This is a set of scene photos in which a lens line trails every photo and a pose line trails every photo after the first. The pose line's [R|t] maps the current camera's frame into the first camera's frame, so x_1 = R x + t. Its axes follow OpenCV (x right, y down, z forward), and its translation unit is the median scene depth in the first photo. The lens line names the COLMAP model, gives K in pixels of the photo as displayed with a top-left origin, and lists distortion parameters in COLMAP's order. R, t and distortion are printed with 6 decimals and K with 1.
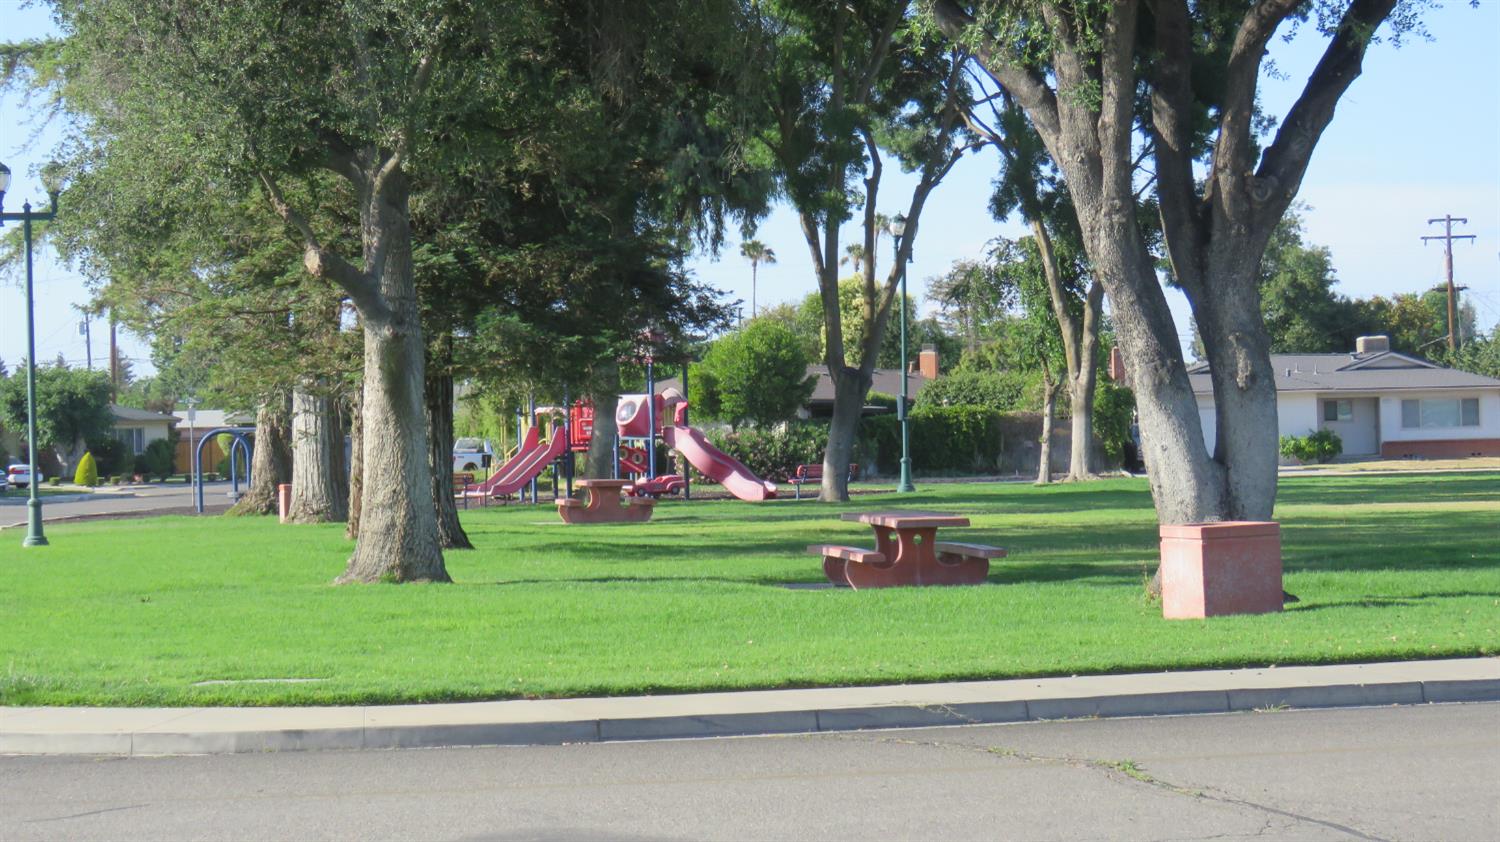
lens RADIAL K [[4178.1, 0, 750.2], [0, 4178.1, 420.0], [0, 0, 1]] dist [0.151136, 0.000000]
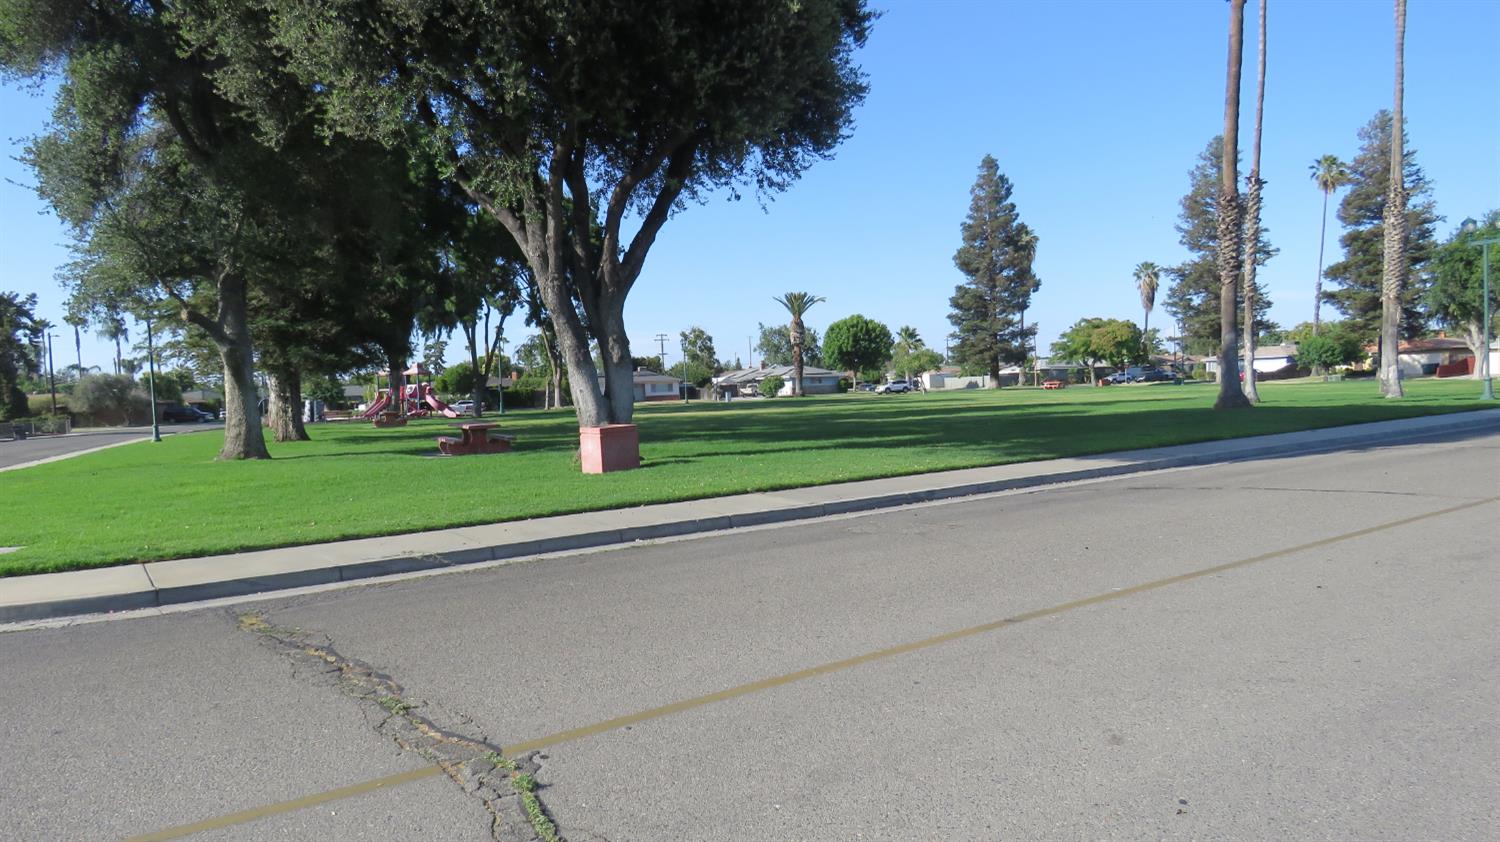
lens RADIAL K [[953.0, 0, 753.9], [0, 953.0, 417.3], [0, 0, 1]] dist [0.008832, 0.000984]
pose [[0.962409, -0.024511, 0.270495, 0.027237], [0.018110, 0.999494, 0.026132, 0.004724], [-0.270999, -0.020251, 0.962367, 0.266415]]
